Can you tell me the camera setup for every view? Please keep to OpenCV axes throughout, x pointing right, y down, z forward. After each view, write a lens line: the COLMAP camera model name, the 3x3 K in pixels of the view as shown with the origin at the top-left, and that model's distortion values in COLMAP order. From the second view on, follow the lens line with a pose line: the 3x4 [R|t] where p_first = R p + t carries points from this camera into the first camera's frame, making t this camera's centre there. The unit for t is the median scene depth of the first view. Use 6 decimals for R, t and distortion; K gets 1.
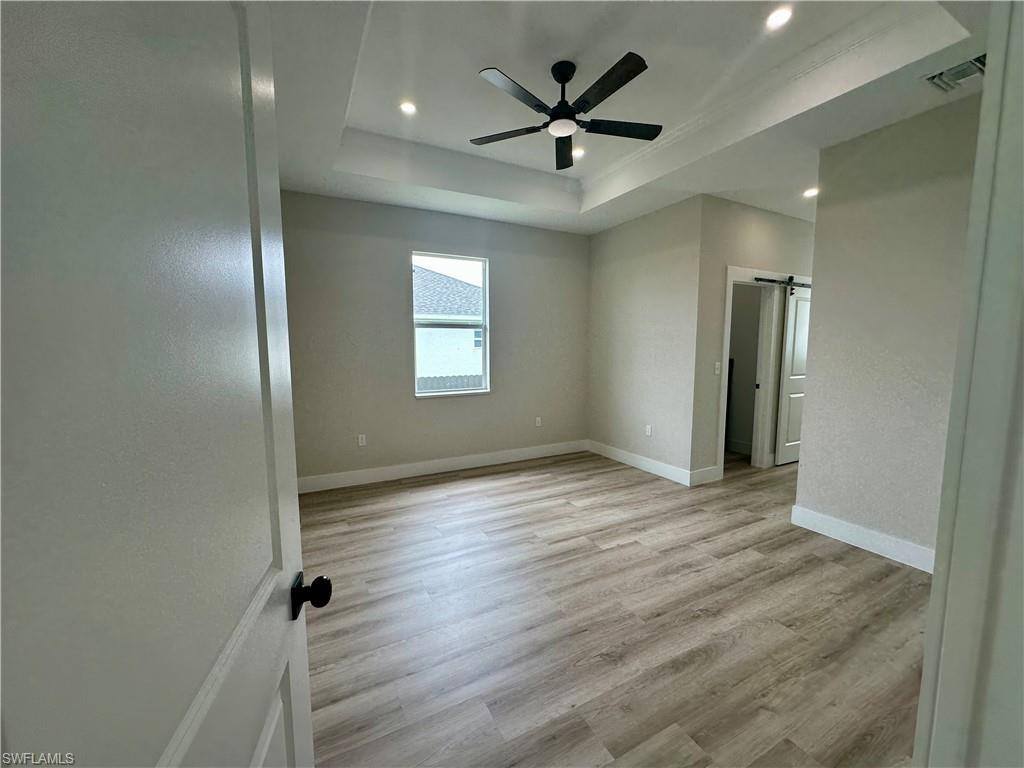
lens RADIAL K [[407.8, 0, 512.0], [0, 407.8, 384.0], [0, 0, 1]] dist [-0.001528, 0.000184]
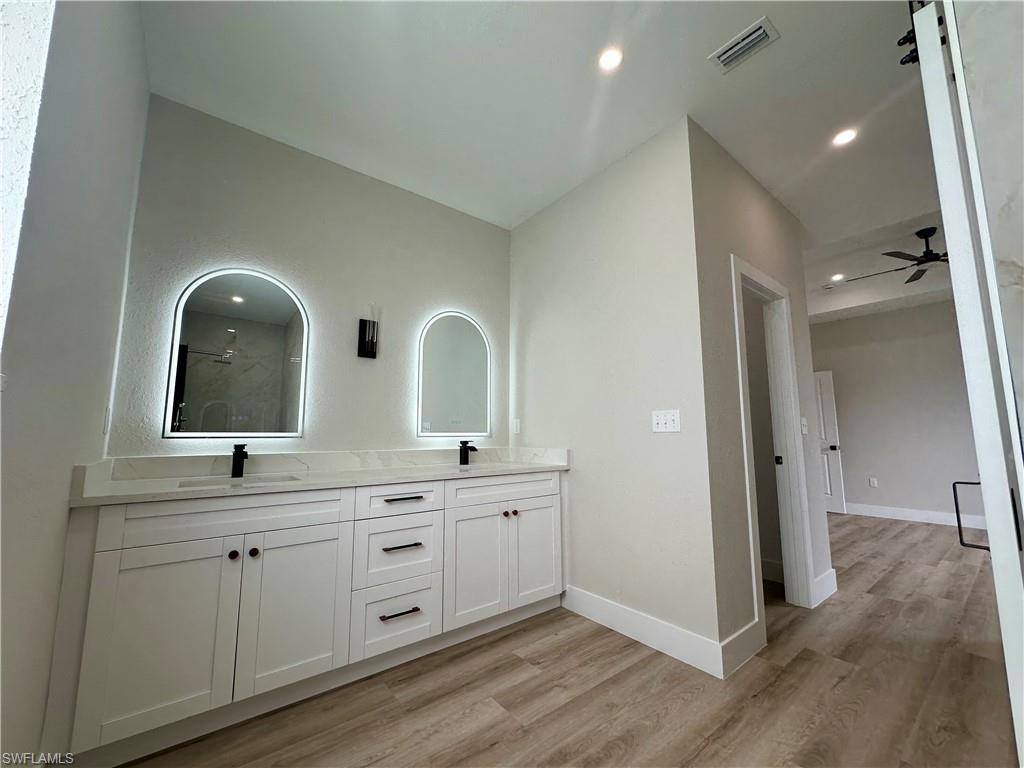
lens RADIAL K [[407.8, 0, 512.0], [0, 407.8, 384.0], [0, 0, 1]] dist [-0.001528, 0.000184]
pose [[-0.984113, -0.020177, -0.176392, 1.635586], [-0.015329, 0.999467, -0.028808, -0.081136], [0.176880, -0.025647, -0.983898, 1.855217]]
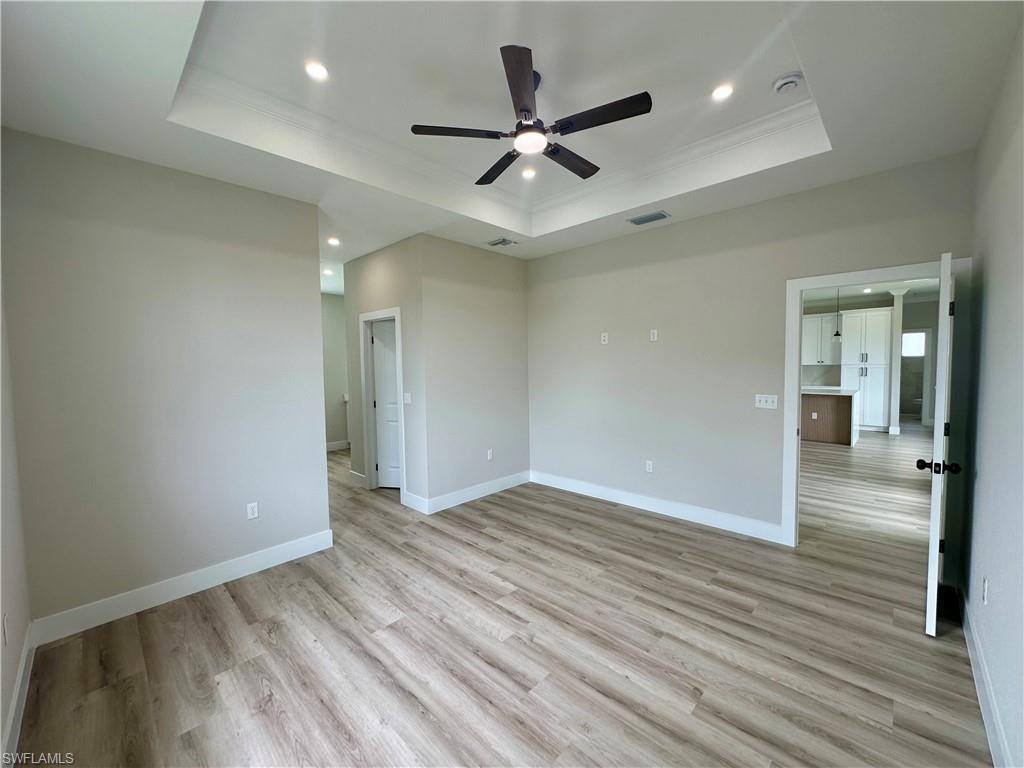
lens RADIAL K [[407.8, 0, 512.0], [0, 407.8, 384.0], [0, 0, 1]] dist [-0.001528, 0.000184]
pose [[-0.313774, -0.041237, 0.948602, -0.615417], [0.109446, 0.990827, 0.079274, -0.142686], [-0.943169, 0.128695, -0.306382, 1.141857]]
